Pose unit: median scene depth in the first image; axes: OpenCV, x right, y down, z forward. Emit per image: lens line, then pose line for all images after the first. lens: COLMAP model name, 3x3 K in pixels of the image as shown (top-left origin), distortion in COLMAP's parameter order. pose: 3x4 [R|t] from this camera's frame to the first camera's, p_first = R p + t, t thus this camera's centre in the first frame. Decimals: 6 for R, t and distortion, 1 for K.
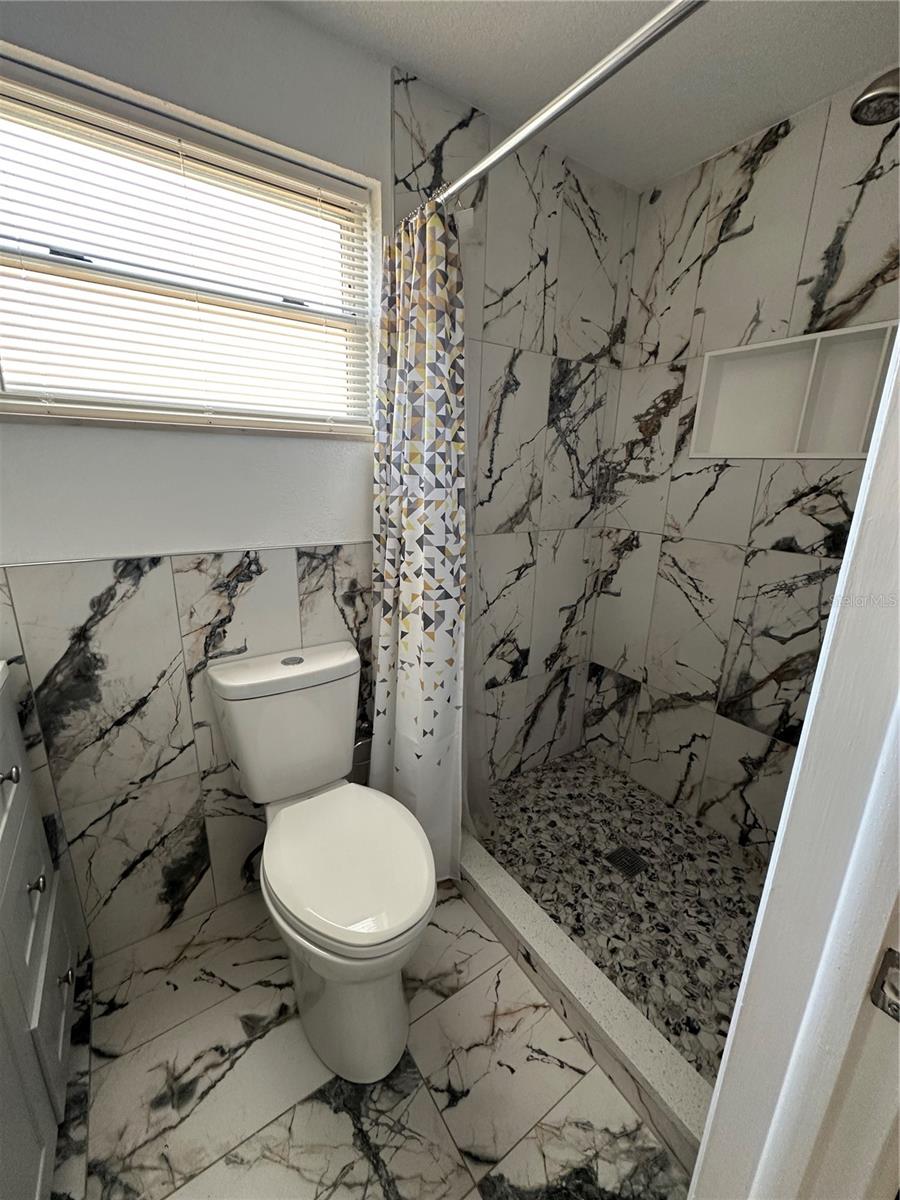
lens RADIAL K [[477.4, 0, 444.3], [0, 477.4, 601.6], [0, 0, 1]] dist [-0.005255, 0.001657]
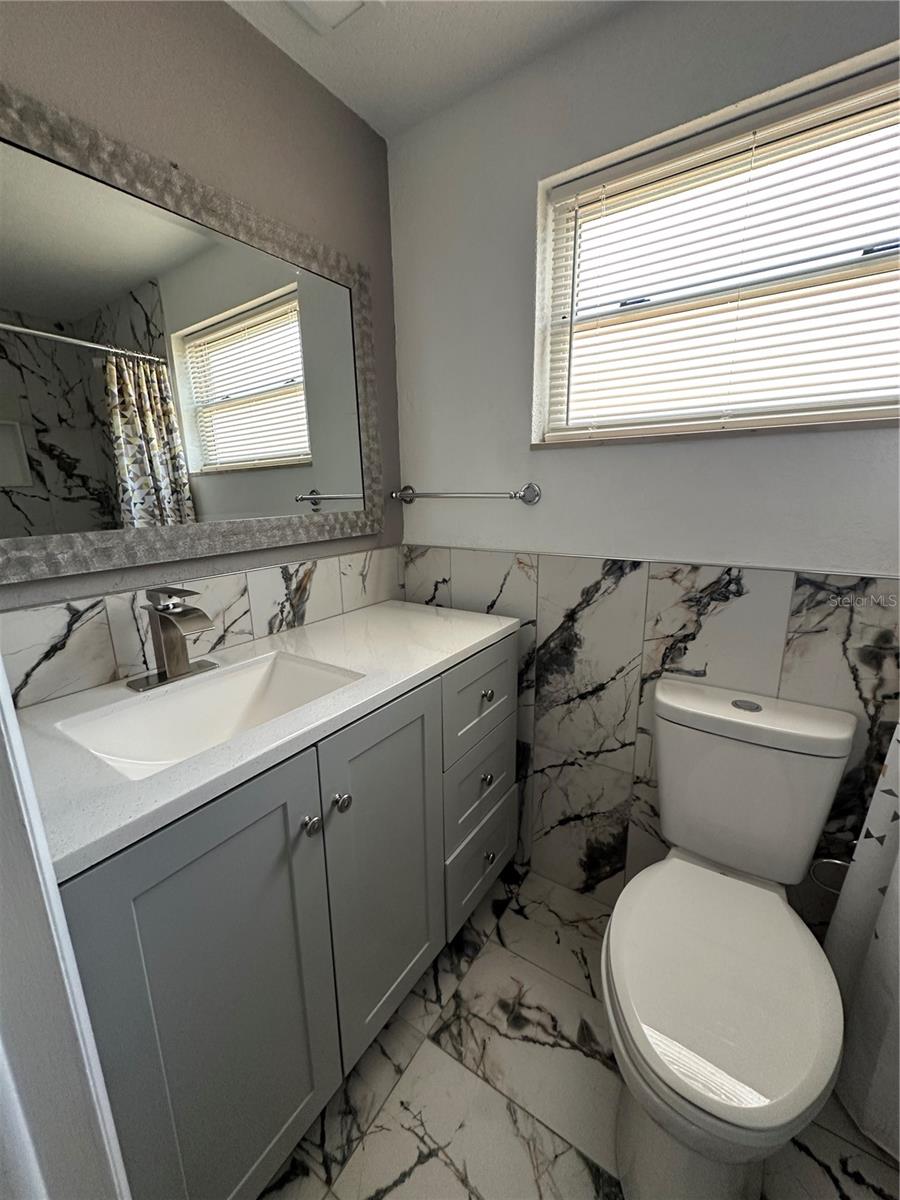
lens RADIAL K [[477.4, 0, 447.1], [0, 477.4, 597.3], [0, 0, 1]] dist [-0.005255, 0.001657]
pose [[0.381252, 0.181121, -0.906555, 0.199596], [-0.219359, 0.970338, 0.101613, -0.027794], [0.898069, 0.160121, 0.409674, 0.177222]]
